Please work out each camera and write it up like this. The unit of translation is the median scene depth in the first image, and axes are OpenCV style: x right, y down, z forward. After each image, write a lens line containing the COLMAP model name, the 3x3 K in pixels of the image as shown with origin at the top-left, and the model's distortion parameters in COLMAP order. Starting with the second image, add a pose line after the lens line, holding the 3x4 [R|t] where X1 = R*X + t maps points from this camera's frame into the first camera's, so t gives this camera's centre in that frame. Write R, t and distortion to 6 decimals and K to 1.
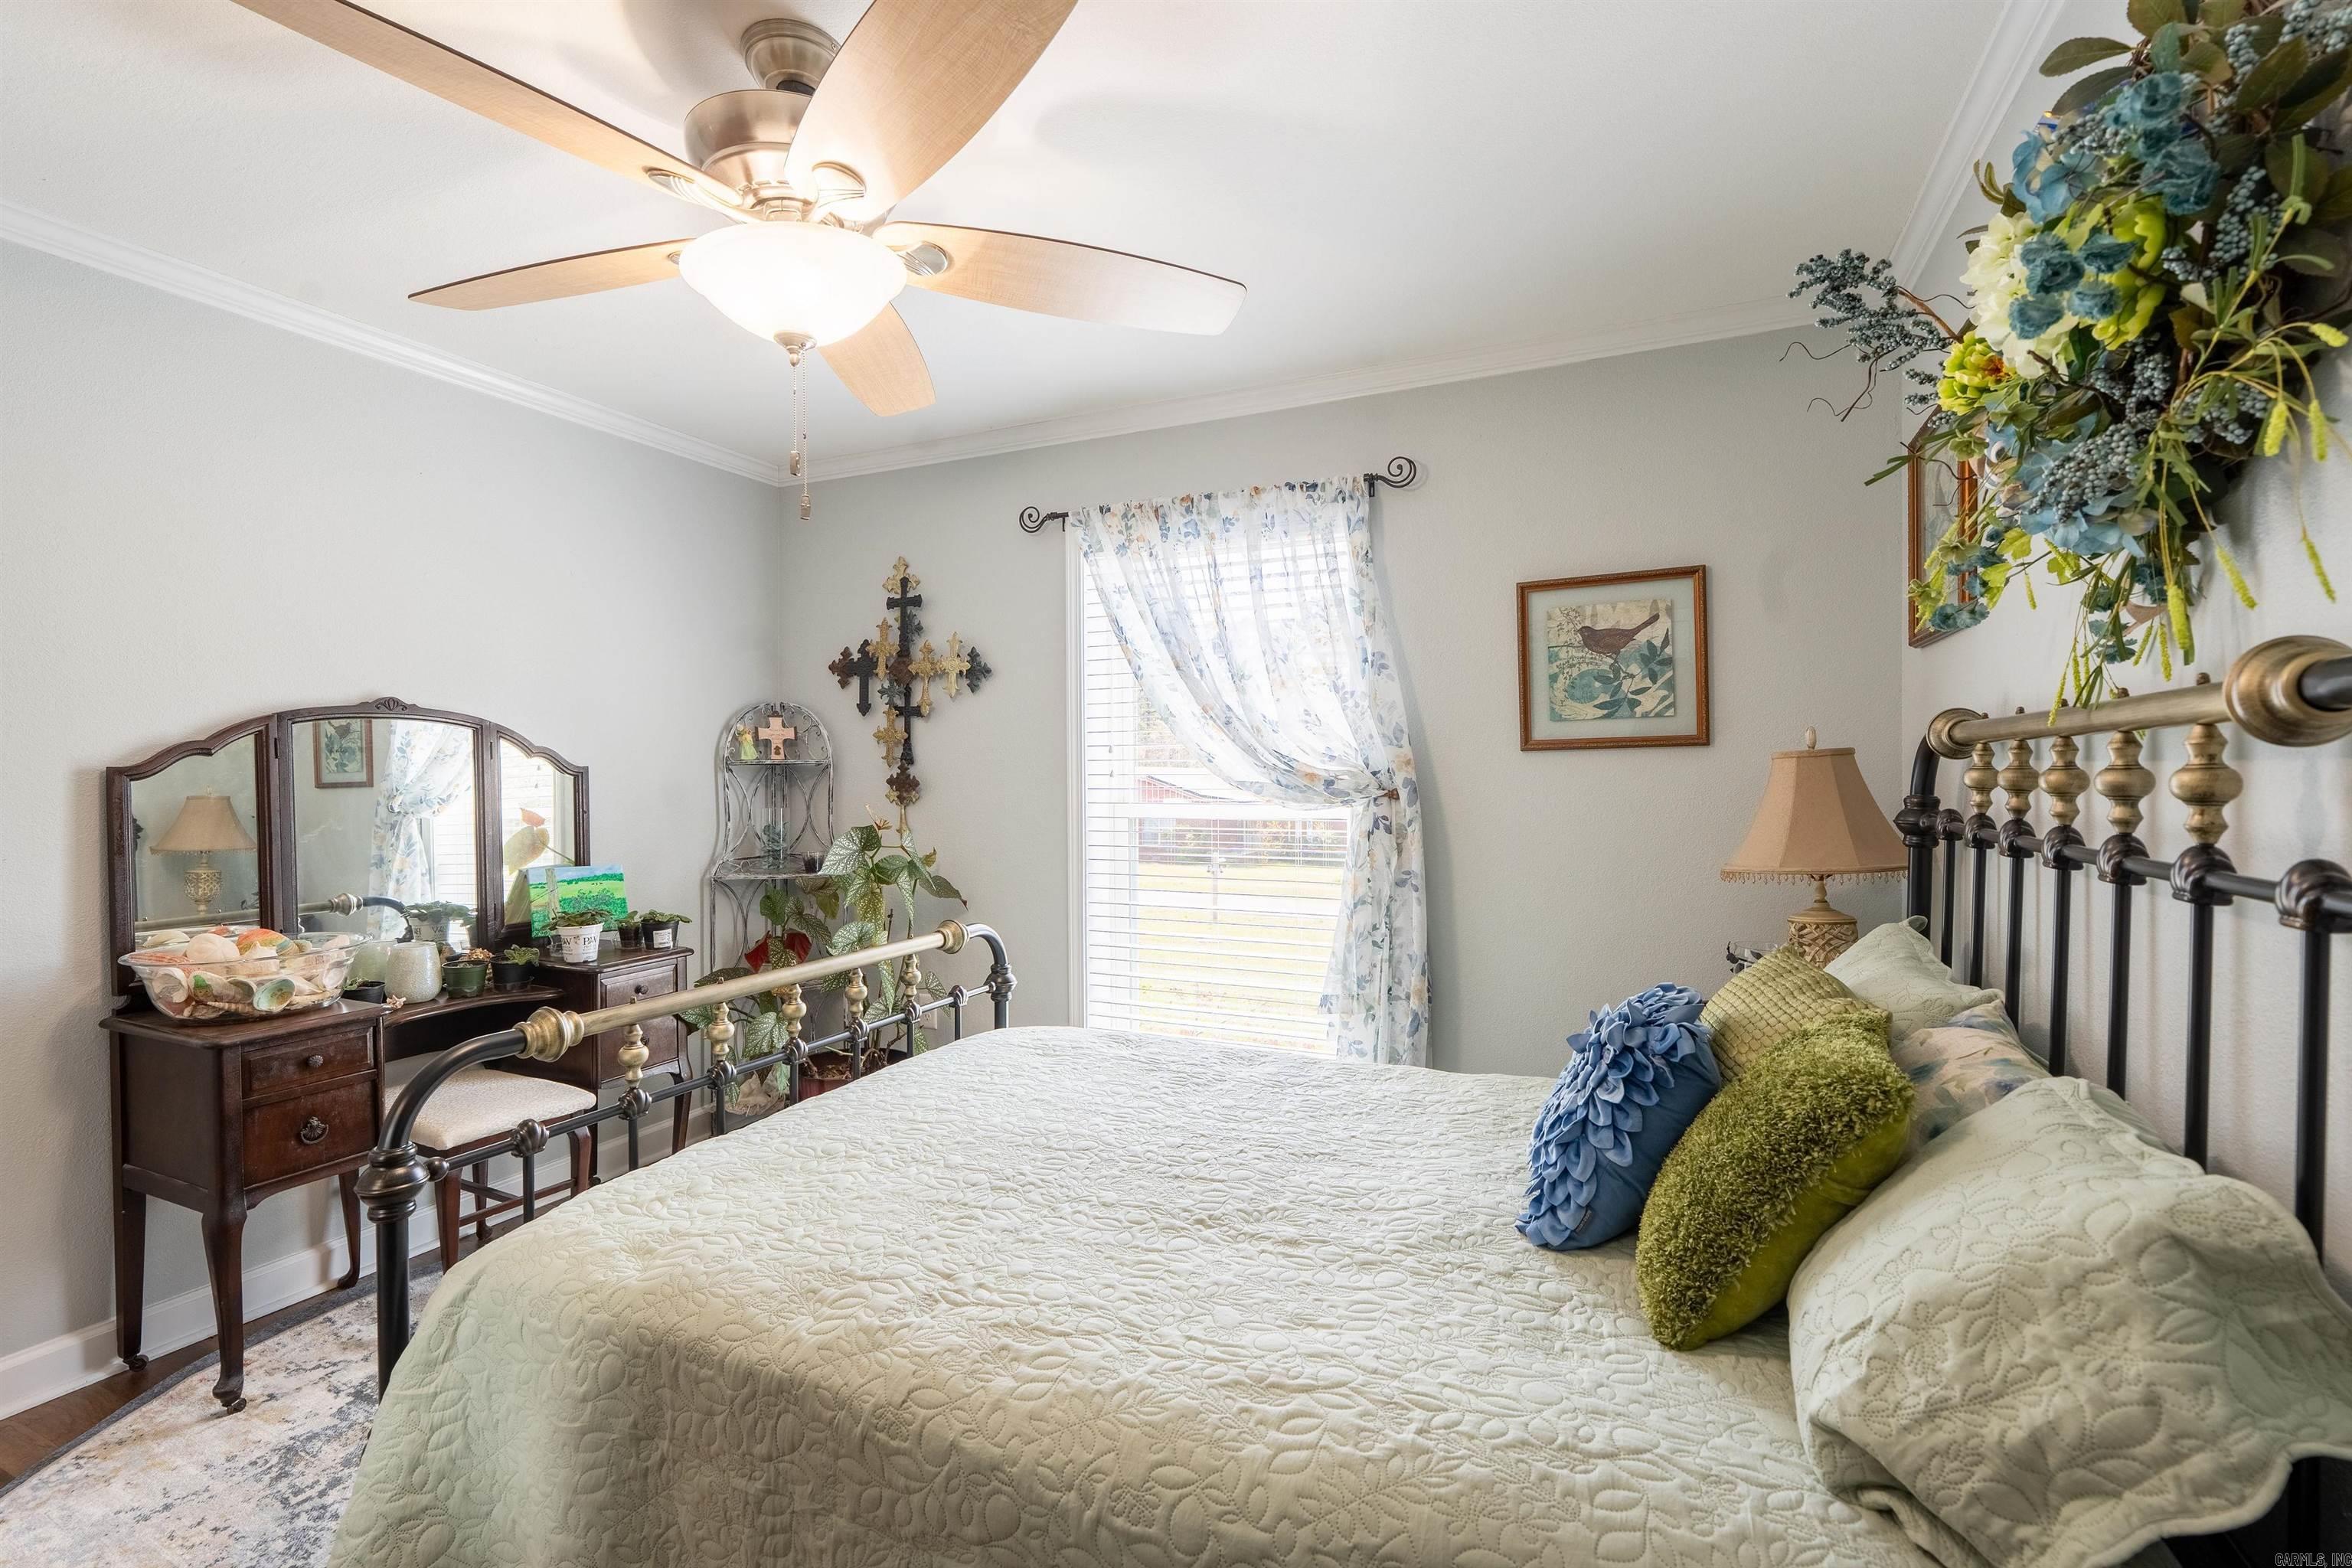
lens RADIAL K [[1060.1, 0, 1161.4], [0, 1060.1, 785.5], [0, 0, 1]] dist [-0.004812, 0.002843]
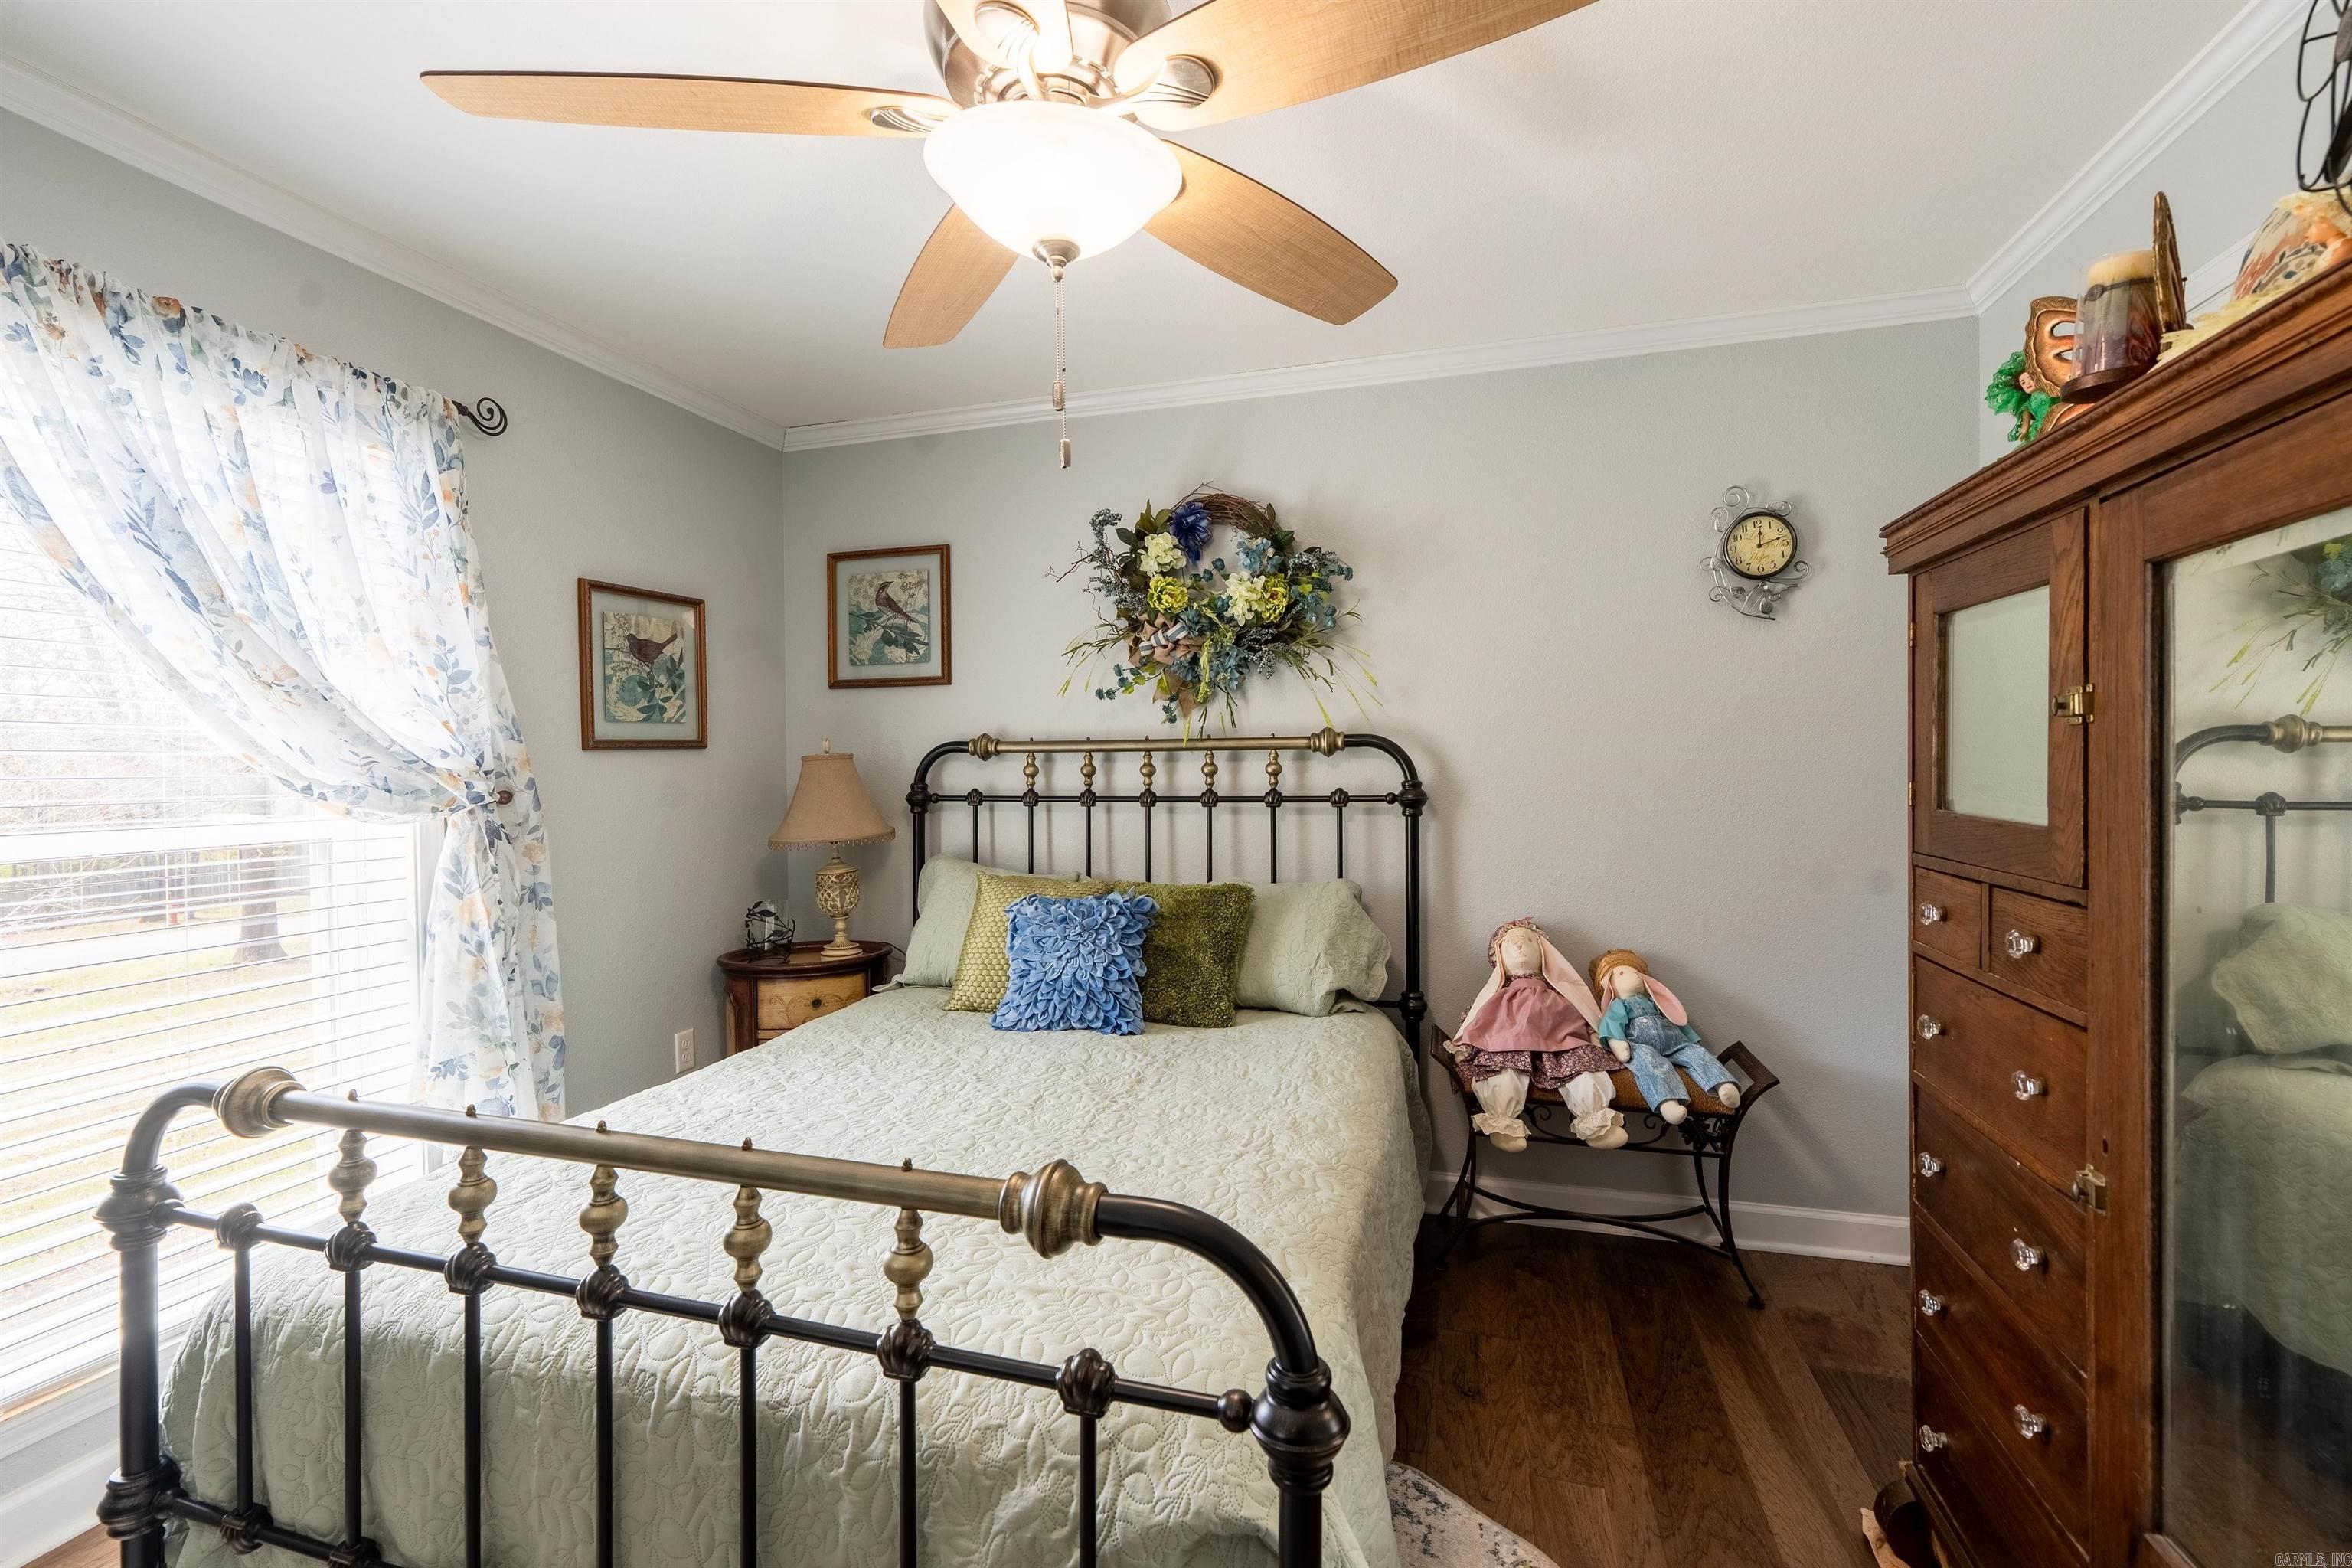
lens RADIAL K [[1060.1, 0, 1161.0], [0, 1060.1, 778.5], [0, 0, 1]] dist [-0.004812, 0.002843]
pose [[-0.142829, -0.005015, 0.989735, -0.731946], [0.023925, 0.999677, 0.008518, -0.001871], [-0.989458, 0.024896, -0.142663, 0.636589]]
